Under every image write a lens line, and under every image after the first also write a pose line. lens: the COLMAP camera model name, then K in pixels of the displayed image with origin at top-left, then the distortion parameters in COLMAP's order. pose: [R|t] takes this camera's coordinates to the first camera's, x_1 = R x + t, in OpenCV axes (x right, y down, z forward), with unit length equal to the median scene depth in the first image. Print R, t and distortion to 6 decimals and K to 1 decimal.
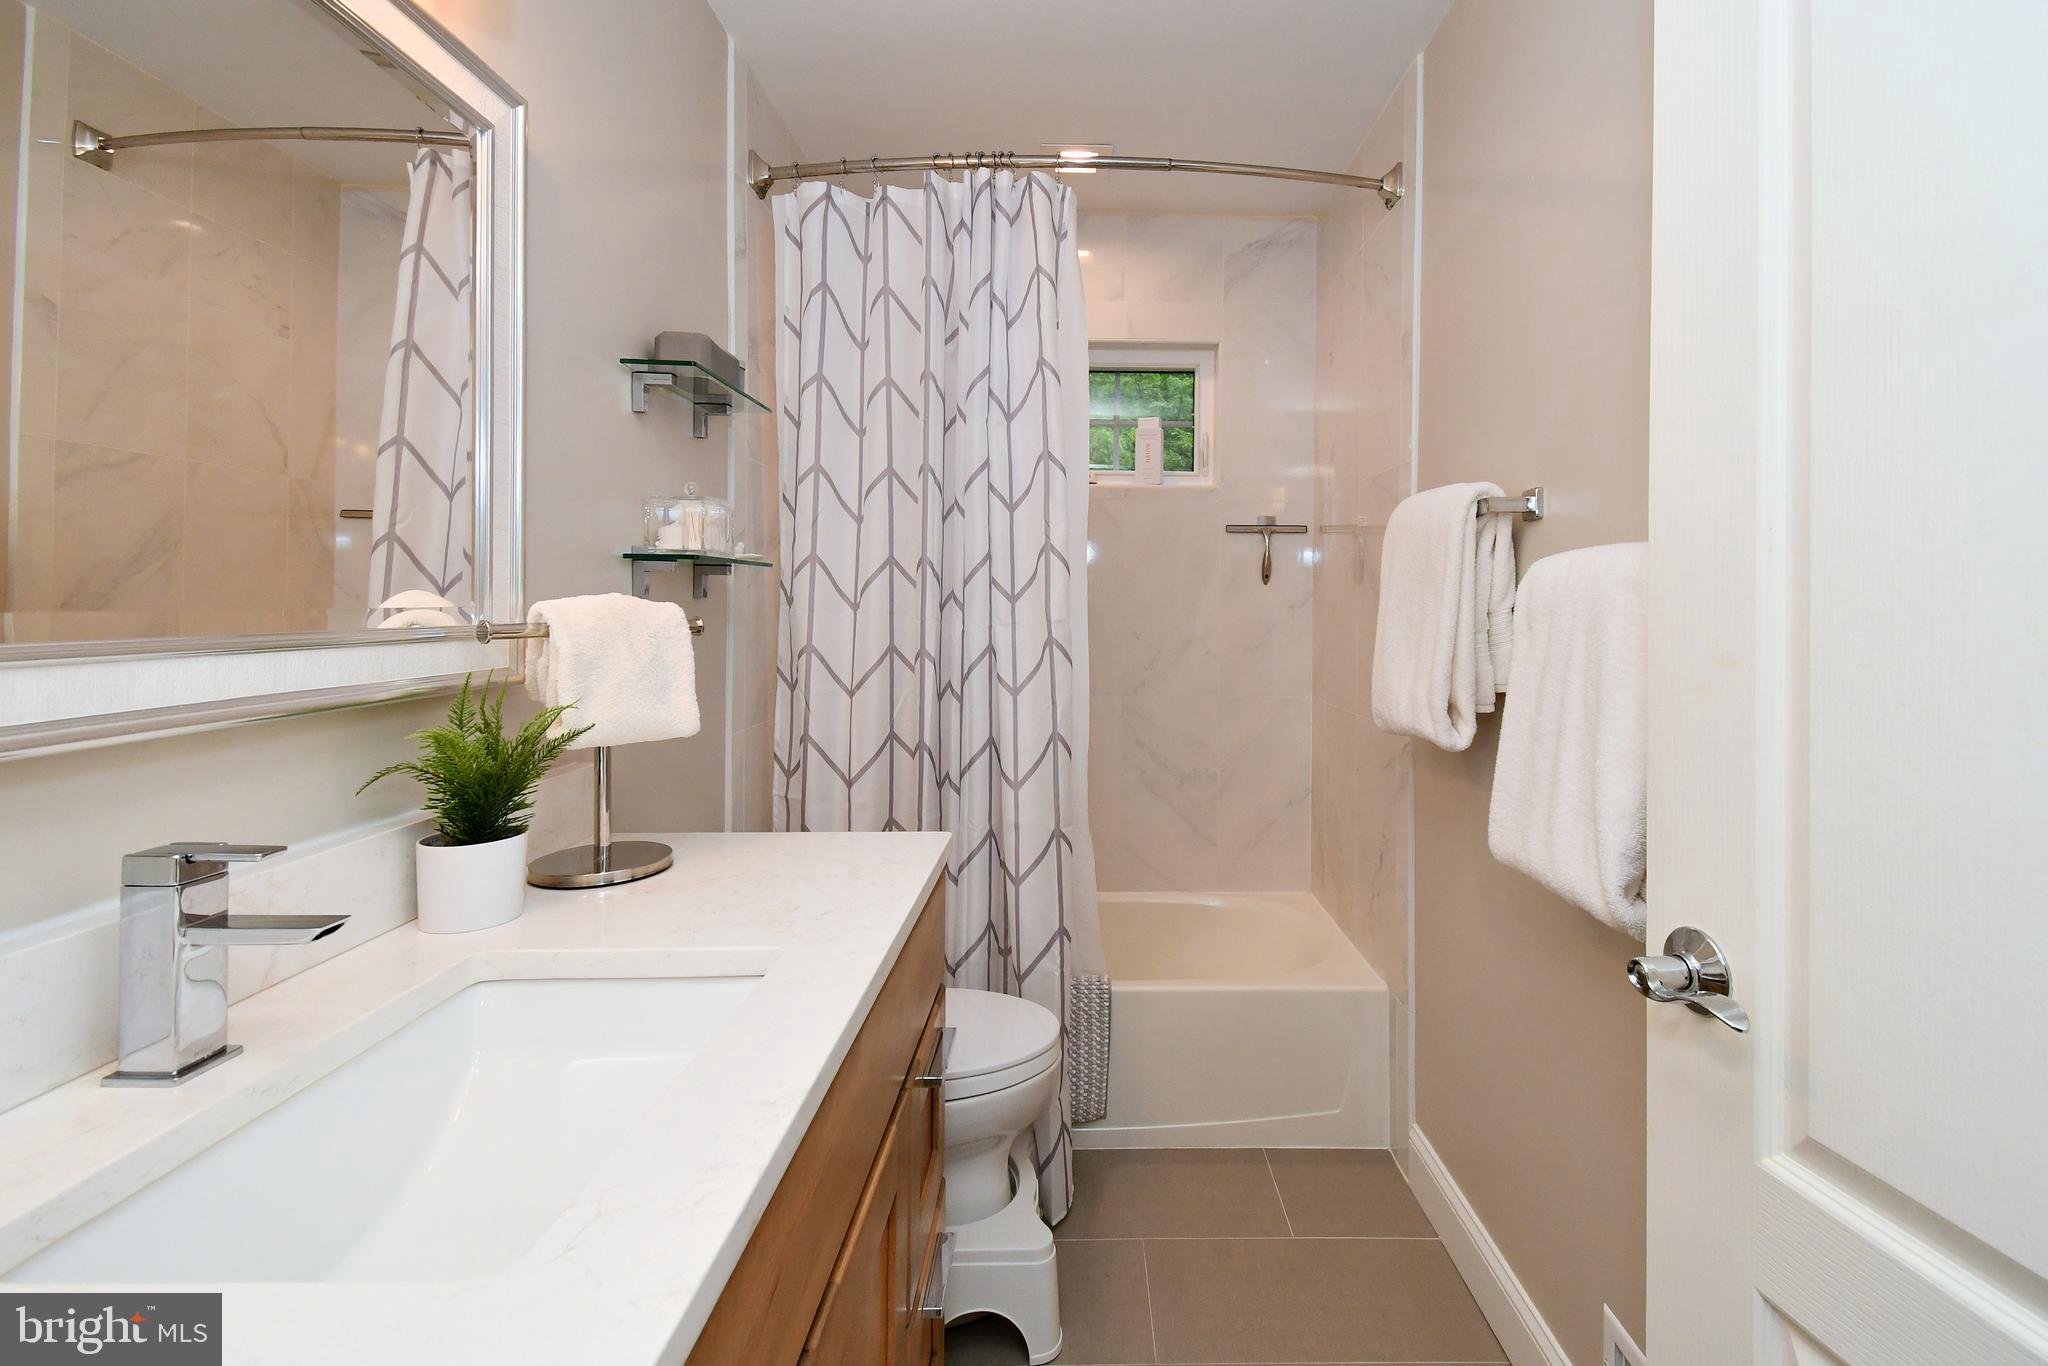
lens RADIAL K [[936.3, 0, 1025.2], [0, 936.3, 576.5], [0, 0, 1]] dist [0.025506, -0.015767]
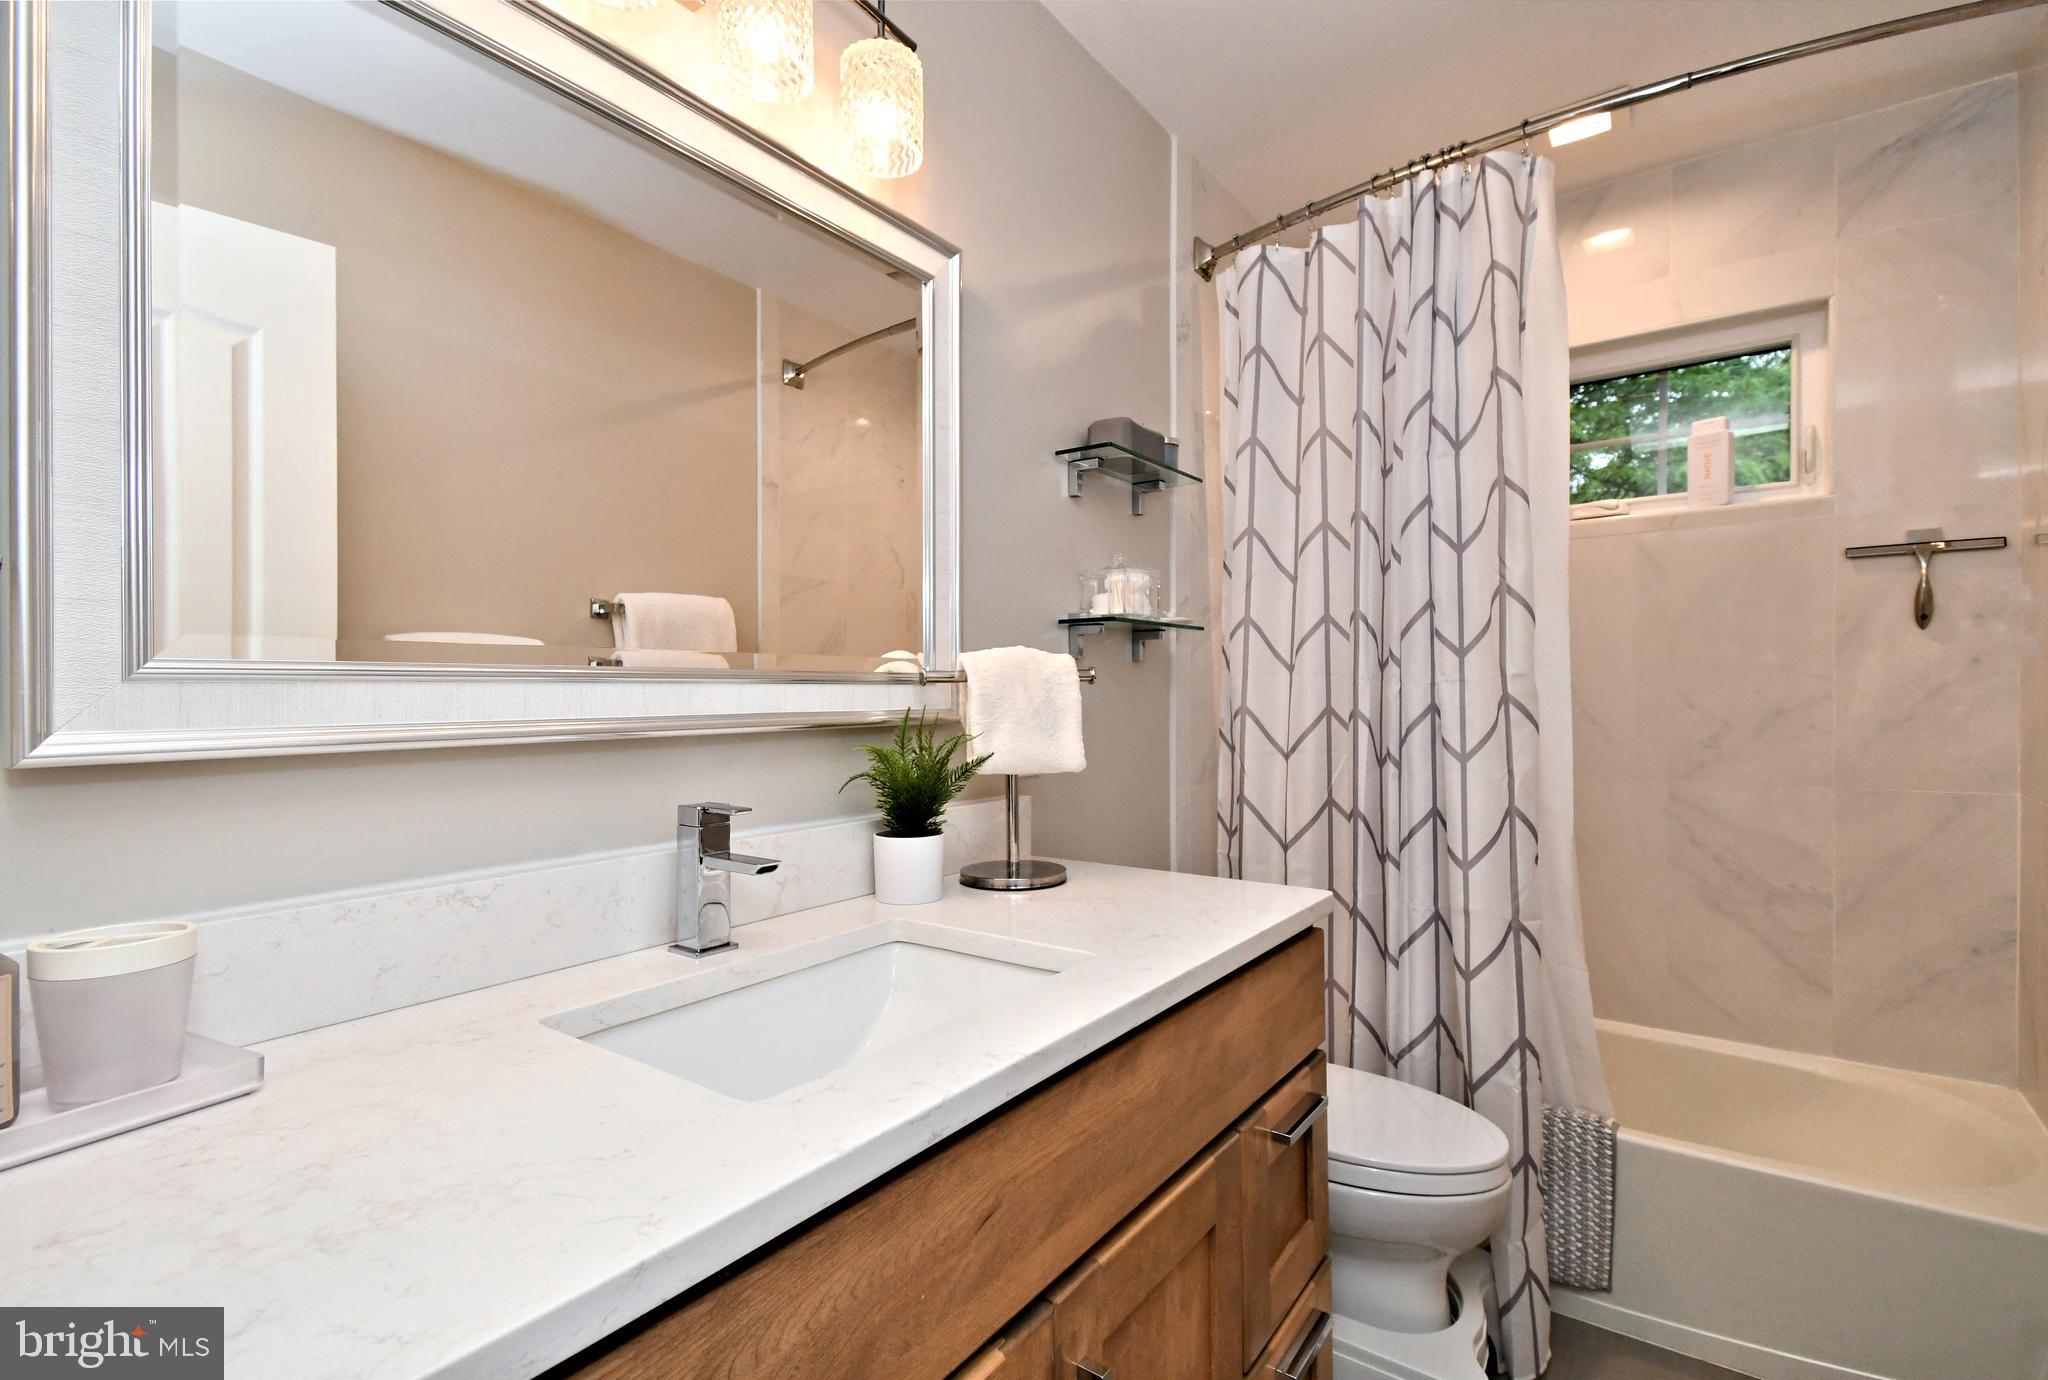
lens RADIAL K [[922.7, 0, 1024.0], [0, 922.7, 690.0], [0, 0, 1]] dist [0.032277, -0.020098]
pose [[0.787954, -0.016644, -0.615509, 0.197817], [0.017789, 0.999833, -0.004264, 0.055626], [0.615477, -0.007590, 0.788118, 0.067930]]
